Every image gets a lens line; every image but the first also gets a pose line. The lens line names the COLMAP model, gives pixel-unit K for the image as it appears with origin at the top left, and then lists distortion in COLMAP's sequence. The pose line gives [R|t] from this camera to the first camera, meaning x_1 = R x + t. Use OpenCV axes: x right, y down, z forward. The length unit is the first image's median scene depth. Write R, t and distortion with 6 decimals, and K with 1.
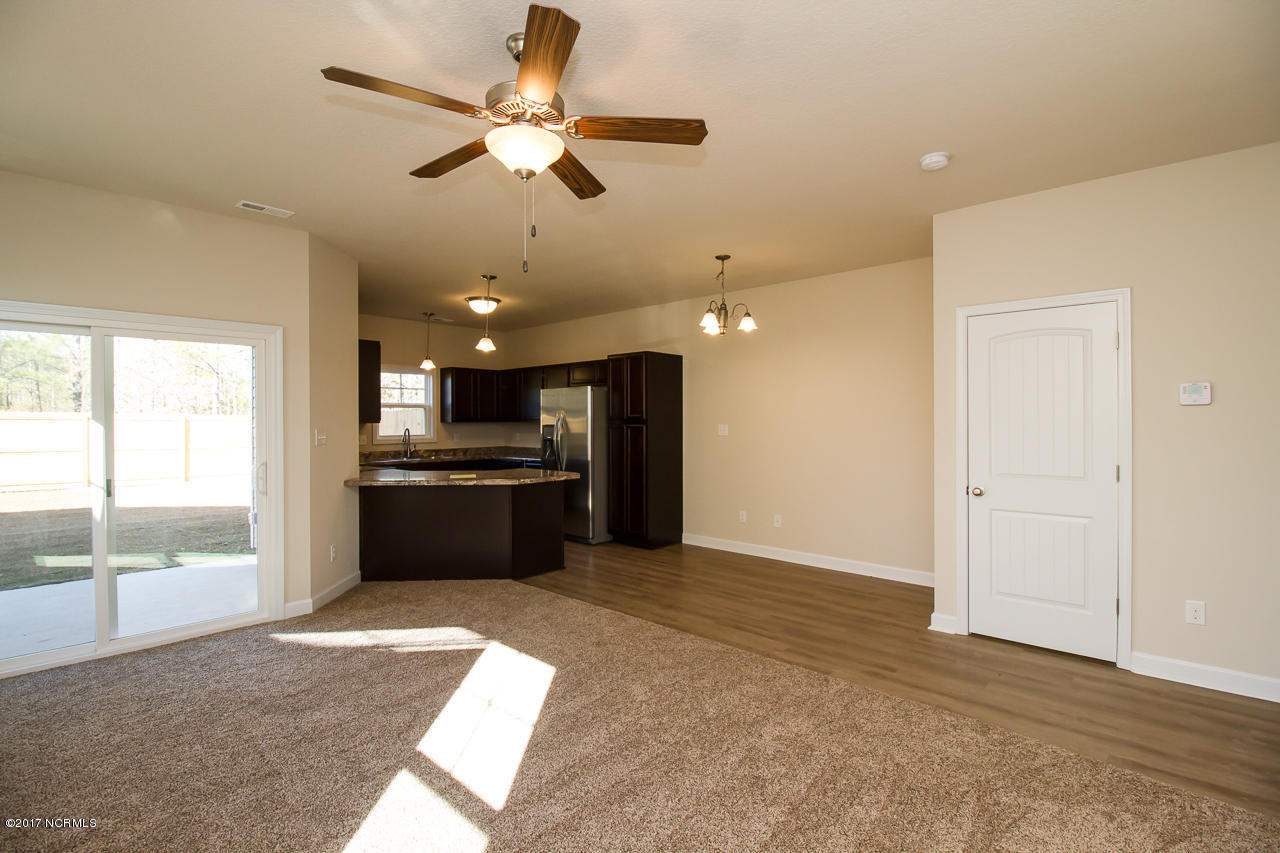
lens RADIAL K [[592.0, 0, 640.5], [0, 592.0, 422.5], [0, 0, 1]] dist [0.001567, -0.011976]
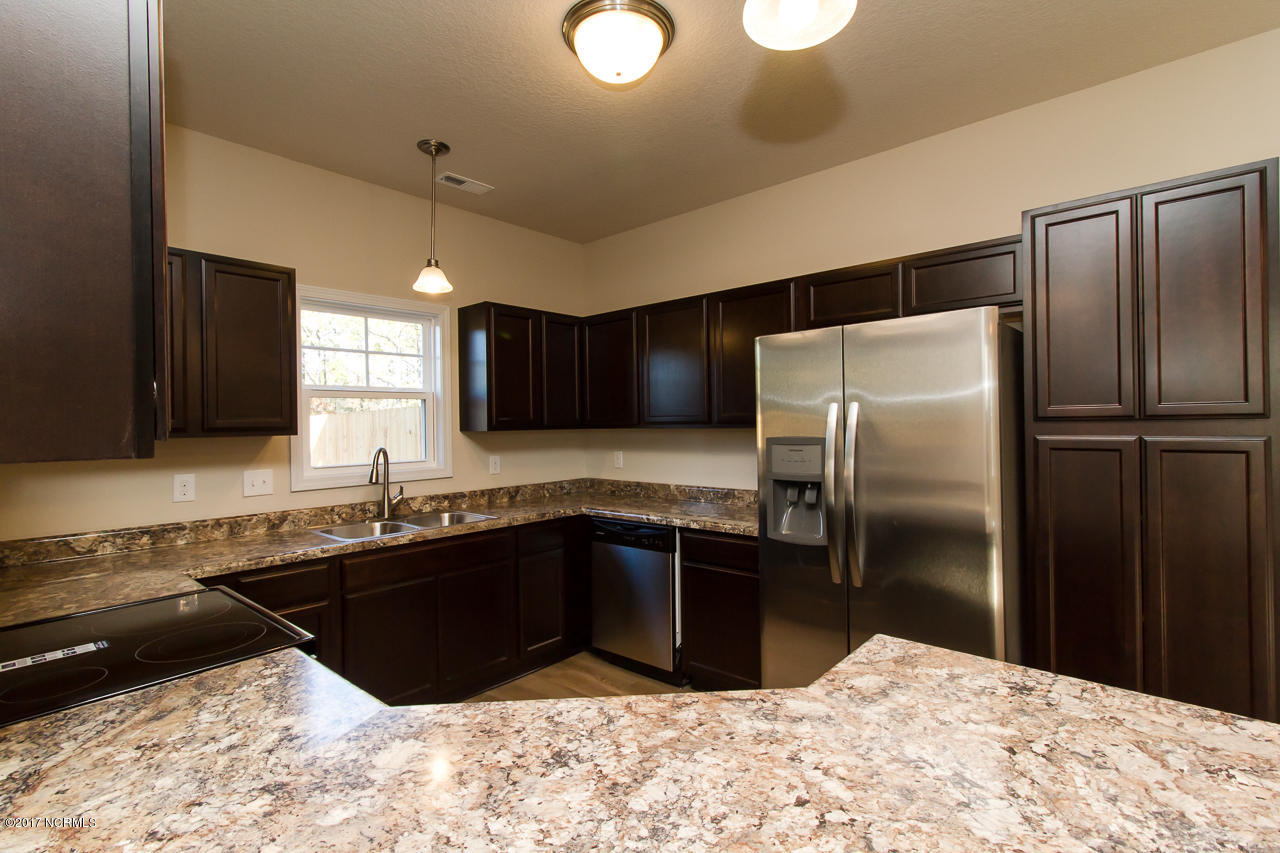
lens RADIAL K [[592.0, 0, 640.5], [0, 592.0, 422.5], [0, 0, 1]] dist [0.001567, -0.011976]
pose [[0.999810, -0.013087, 0.014477, -0.217943], [0.013118, 0.999912, -0.002059, -0.004262], [-0.014449, 0.002248, 0.999893, 0.579771]]
